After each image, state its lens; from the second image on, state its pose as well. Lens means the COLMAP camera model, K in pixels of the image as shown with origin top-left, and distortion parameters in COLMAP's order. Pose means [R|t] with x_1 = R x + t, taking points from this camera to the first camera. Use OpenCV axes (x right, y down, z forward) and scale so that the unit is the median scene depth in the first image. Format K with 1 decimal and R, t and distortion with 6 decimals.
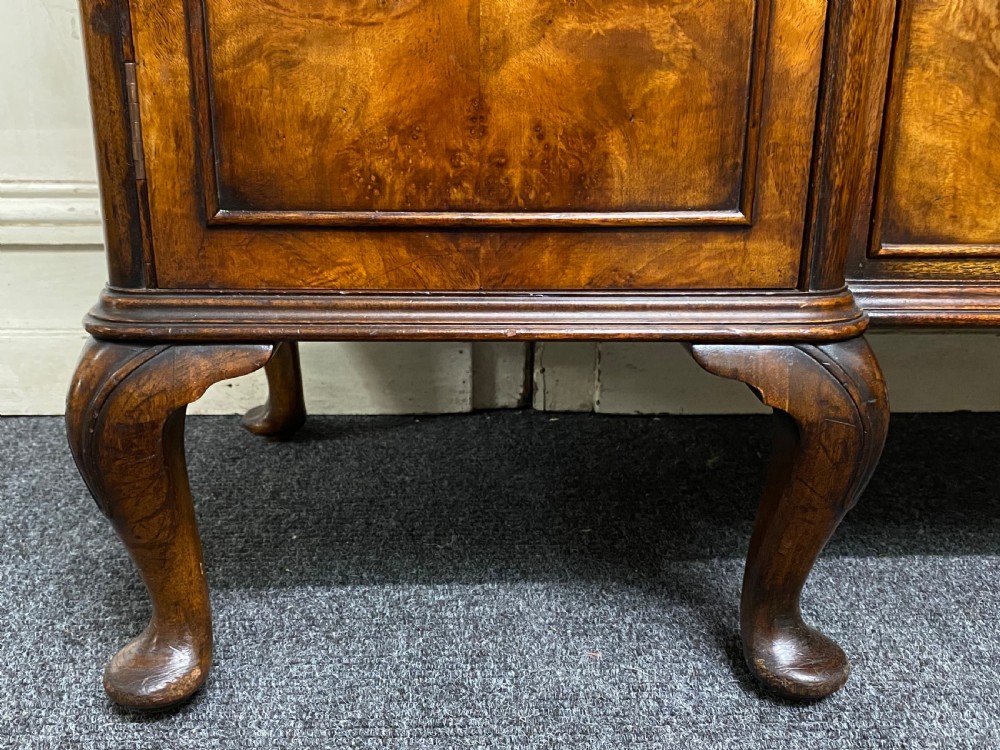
lens RADIAL K [[996.2, 0, 508.0], [0, 996.2, 368.3], [0, 0, 1]] dist [-0.002507, 0.000000]
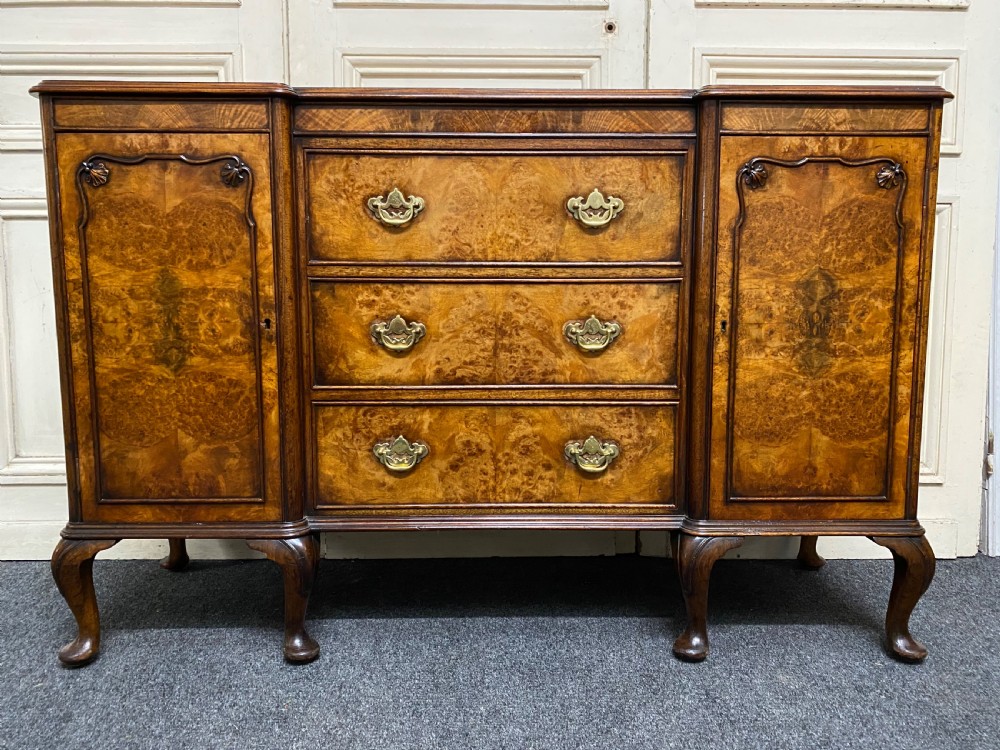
lens RADIAL K [[767.8, 0, 503.0], [0, 767.8, 366.4], [0, 0, 1]] dist [0.028661, -0.023684]
pose [[0.999668, -0.005658, -0.025152, 1.094864], [0.000751, 0.981596, -0.190966, -0.097635], [0.025770, 0.190884, 0.981274, -1.553838]]
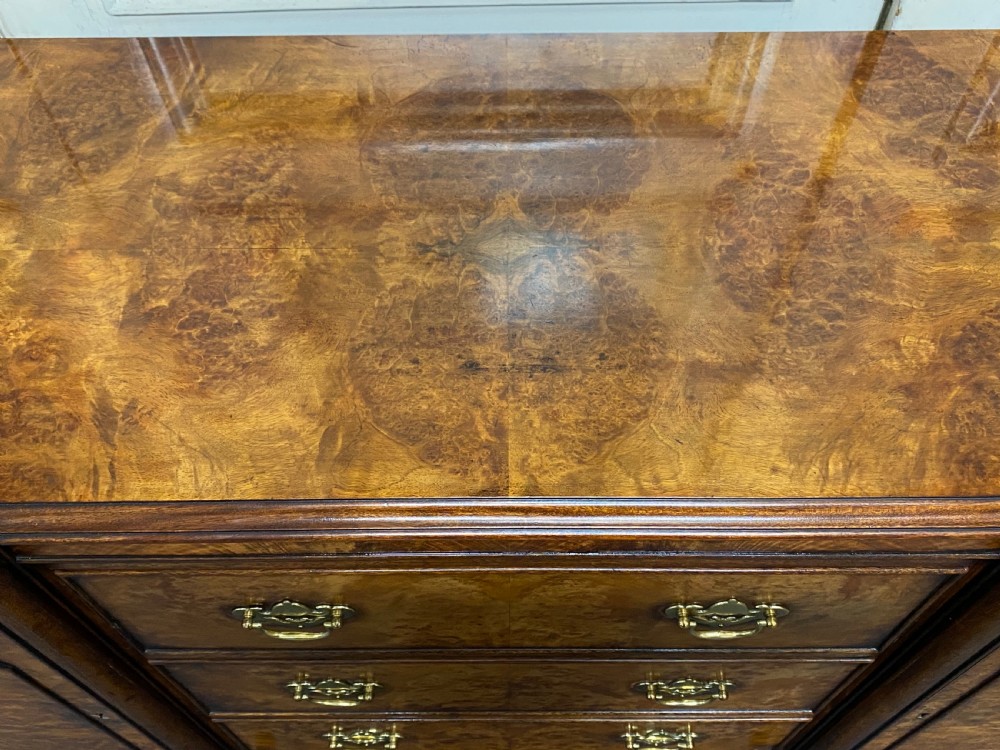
lens RADIAL K [[996.2, 0, 499.2], [0, 996.2, 364.2], [0, 0, 1]] dist [-0.002507, 0.000000]
pose [[0.998787, 0.026451, -0.041540, 1.049613], [0.005368, 0.780007, 0.625747, -2.304047], [0.048952, -0.625211, 0.778919, -0.131650]]
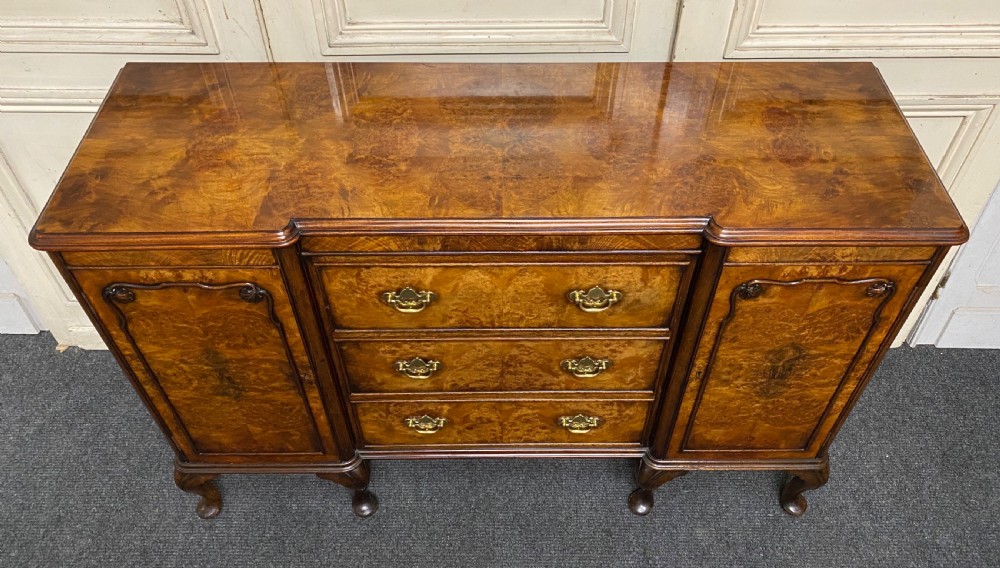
lens RADIAL K [[780.5, 0, 512.0], [0, 780.5, 281.5], [0, 0, 1]] dist [0.060144, -0.089226]
pose [[0.999547, 0.021568, -0.020995, 1.100408], [-0.007796, 0.859238, 0.511517, -2.509230], [0.029072, -0.511122, 0.859016, -1.490187]]
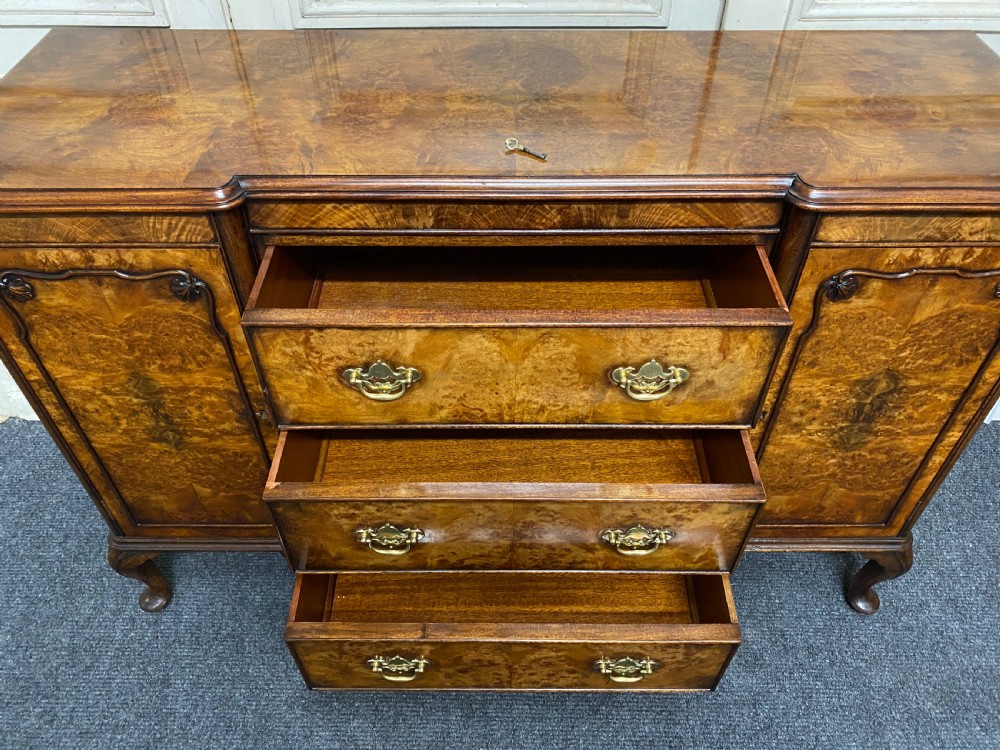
lens RADIAL K [[768.8, 0, 502.7], [0, 768.8, 371.4], [0, 0, 1]] dist [-0.001629, 0.034938]
pose [[0.999155, 0.023726, -0.033553, 1.055570], [-0.005729, 0.888930, 0.458007, -1.852248], [0.040693, -0.457428, 0.888315, -1.098159]]
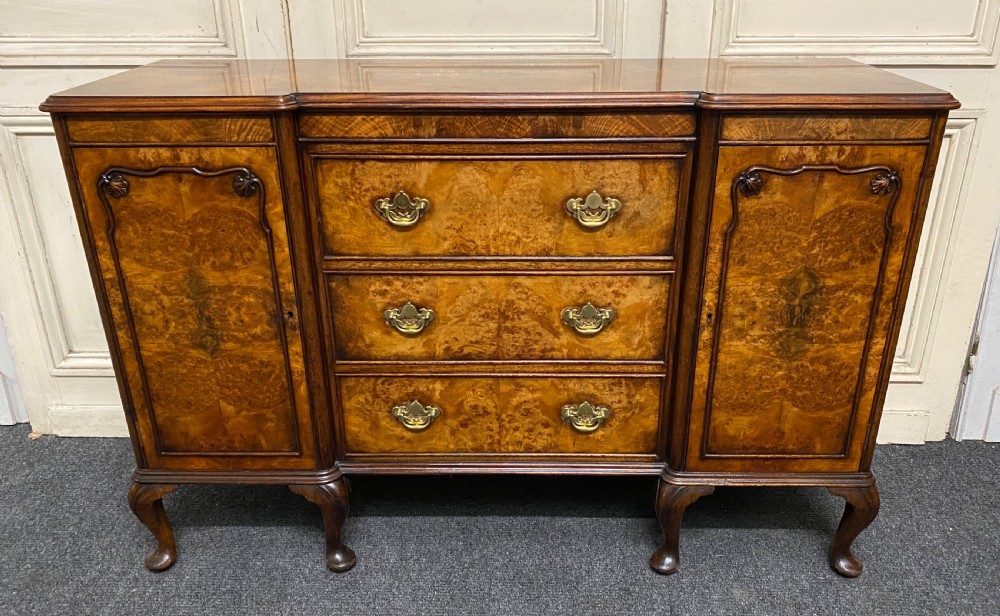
lens RADIAL K [[798.1, 0, 510.2], [0, 798.1, 325.2], [0, 0, 1]] dist [0.057216, -0.080320]
pose [[0.998445, 0.010279, -0.054797, 1.205669], [-0.003193, 0.991785, 0.127875, -1.033305], [0.055661, -0.127501, 0.990275, -1.928821]]
